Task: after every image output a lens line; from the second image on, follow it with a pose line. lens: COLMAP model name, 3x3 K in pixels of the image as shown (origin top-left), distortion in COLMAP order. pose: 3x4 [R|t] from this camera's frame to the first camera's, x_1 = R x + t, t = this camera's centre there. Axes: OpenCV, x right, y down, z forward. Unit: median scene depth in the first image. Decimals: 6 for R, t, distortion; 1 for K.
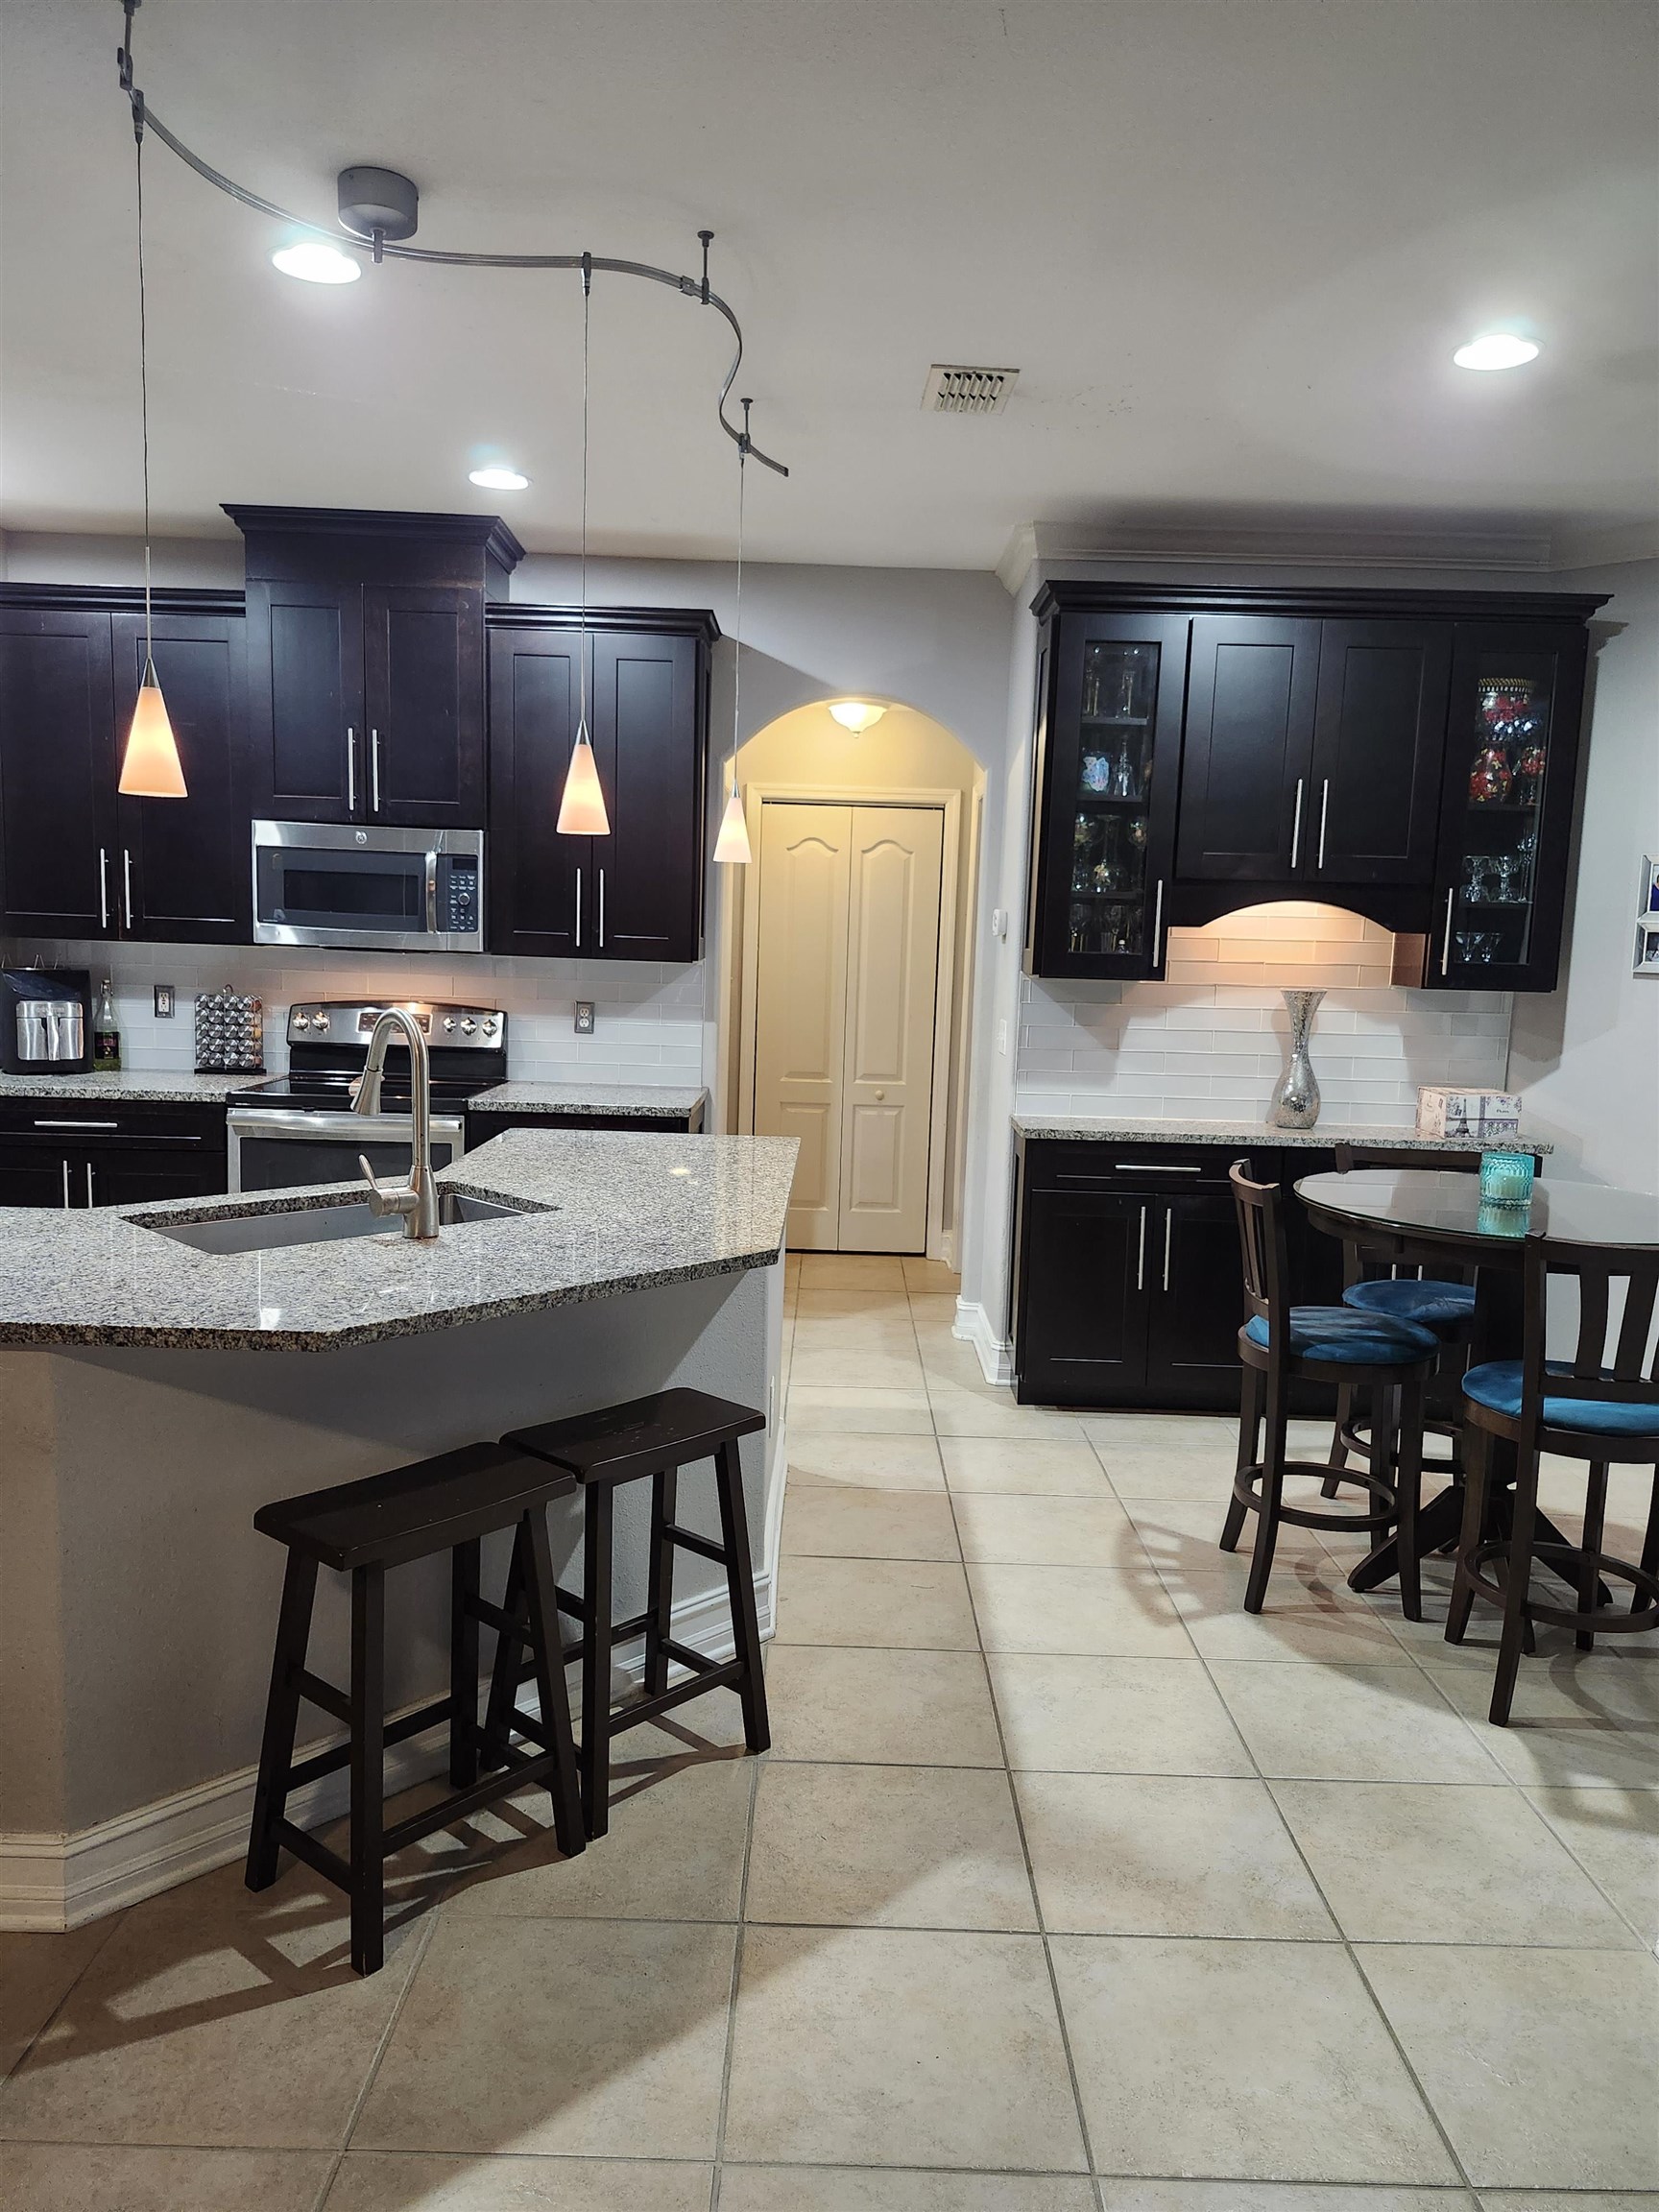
lens RADIAL K [[1538.6, 0, 831.4], [0, 1538.6, 1106.9], [0, 0, 1]] dist [0.066284, -0.058730]
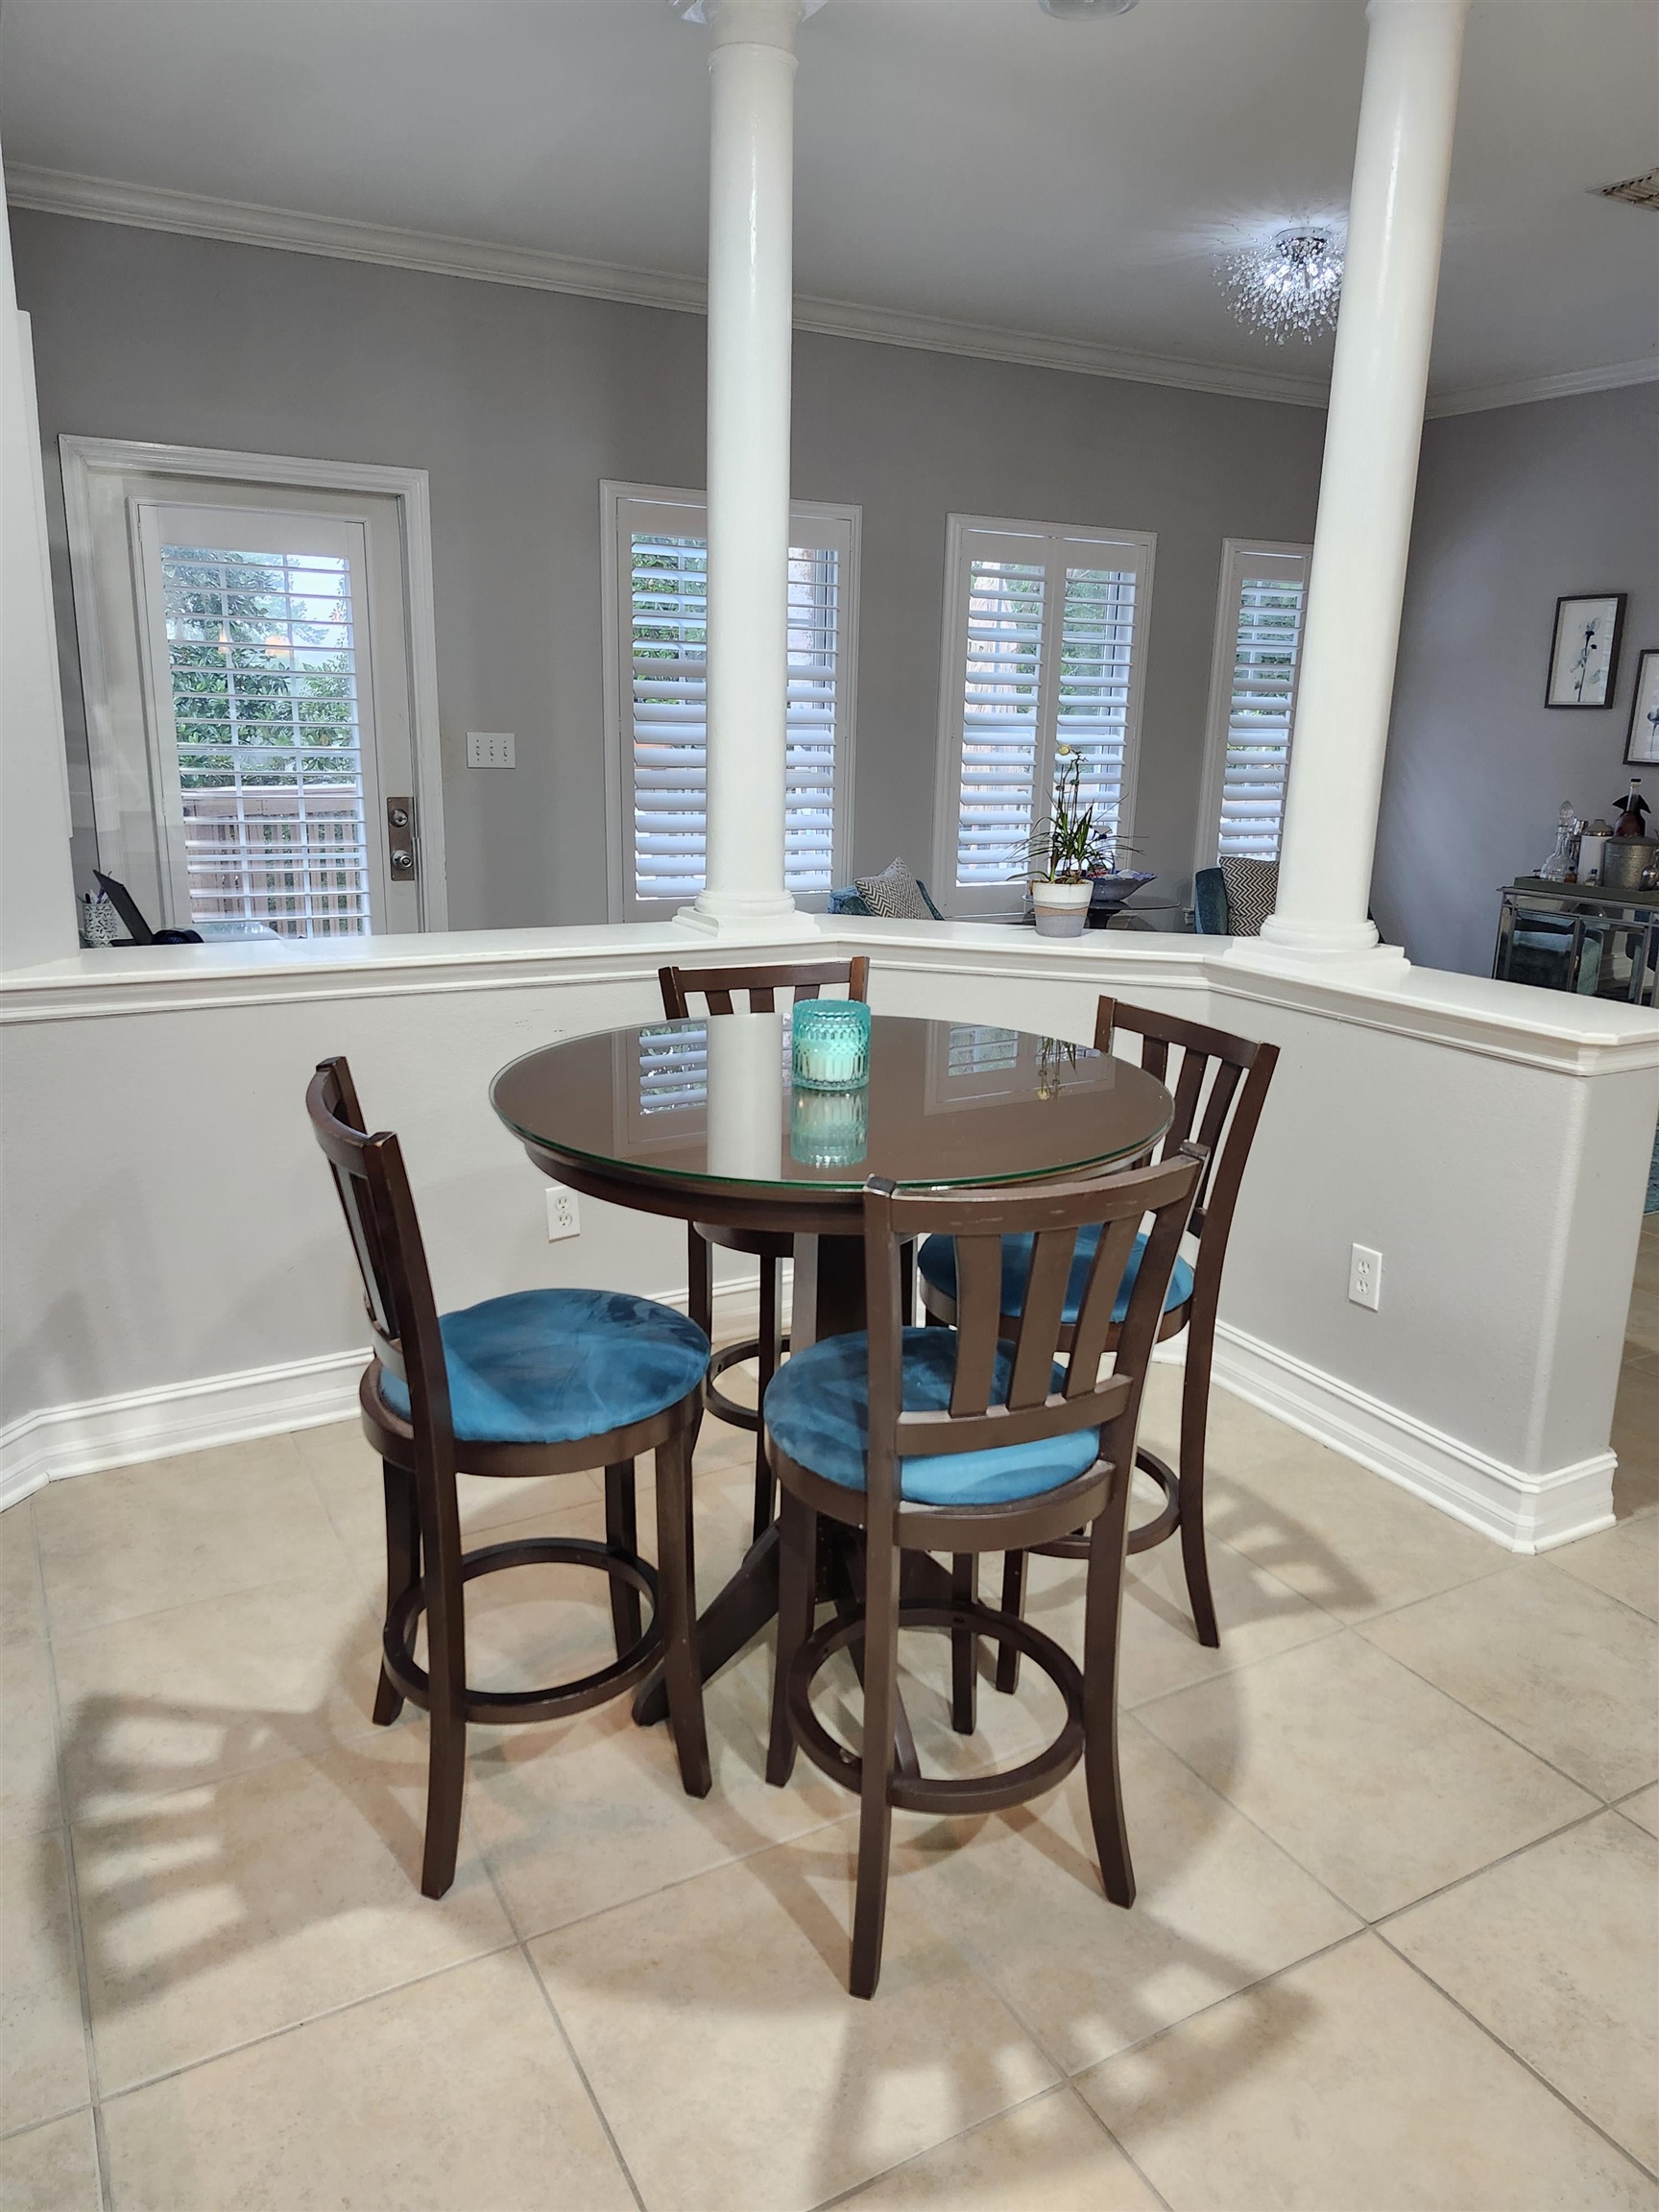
lens RADIAL K [[1538.6, 0, 841.6], [0, 1538.6, 1090.3], [0, 0, 1]] dist [0.066284, -0.058730]
pose [[-0.490481, -0.256717, 0.832782, -0.063071], [0.060288, 0.943340, 0.326305, -0.125734], [-0.869364, 0.210253, -0.447213, 1.238584]]
